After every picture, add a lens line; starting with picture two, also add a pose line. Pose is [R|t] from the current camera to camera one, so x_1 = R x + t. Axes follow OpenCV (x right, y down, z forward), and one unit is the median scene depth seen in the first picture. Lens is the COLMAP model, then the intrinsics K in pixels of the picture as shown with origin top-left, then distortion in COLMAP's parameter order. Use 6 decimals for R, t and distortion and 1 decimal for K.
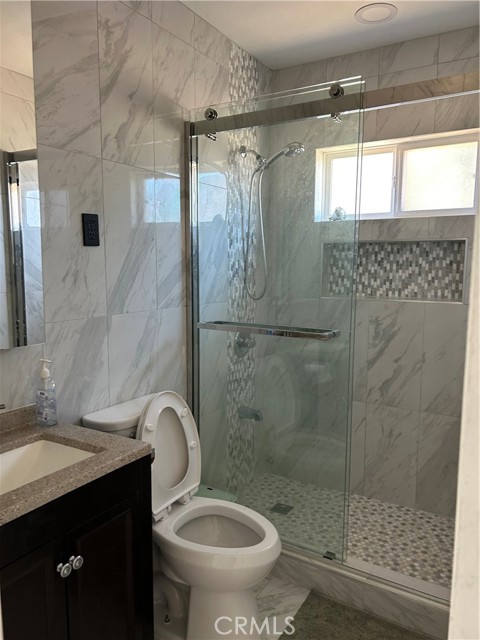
lens RADIAL K [[488.9, 0, 240.2], [0, 488.9, 322.6], [0, 0, 1]] dist [0.060010, -0.063303]
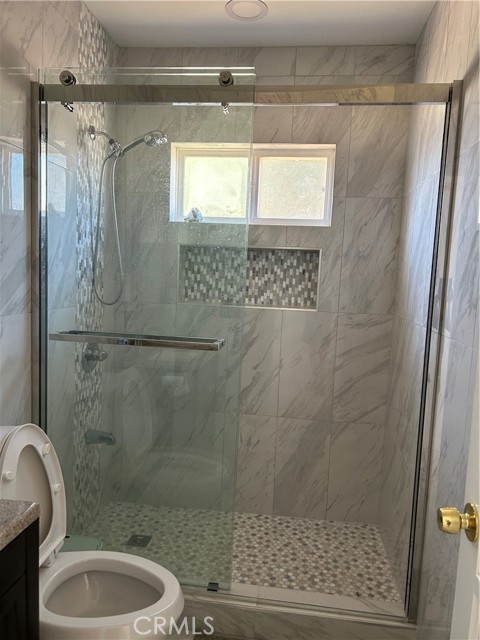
lens RADIAL K [[488.9, 0, 242.8], [0, 488.9, 323.4], [0, 0, 1]] dist [0.060010, -0.063303]
pose [[0.911751, -0.006566, 0.410690, -0.111471], [0.009979, 0.999931, -0.006168, -0.006631], [-0.410621, 0.009722, 0.911754, 0.111574]]
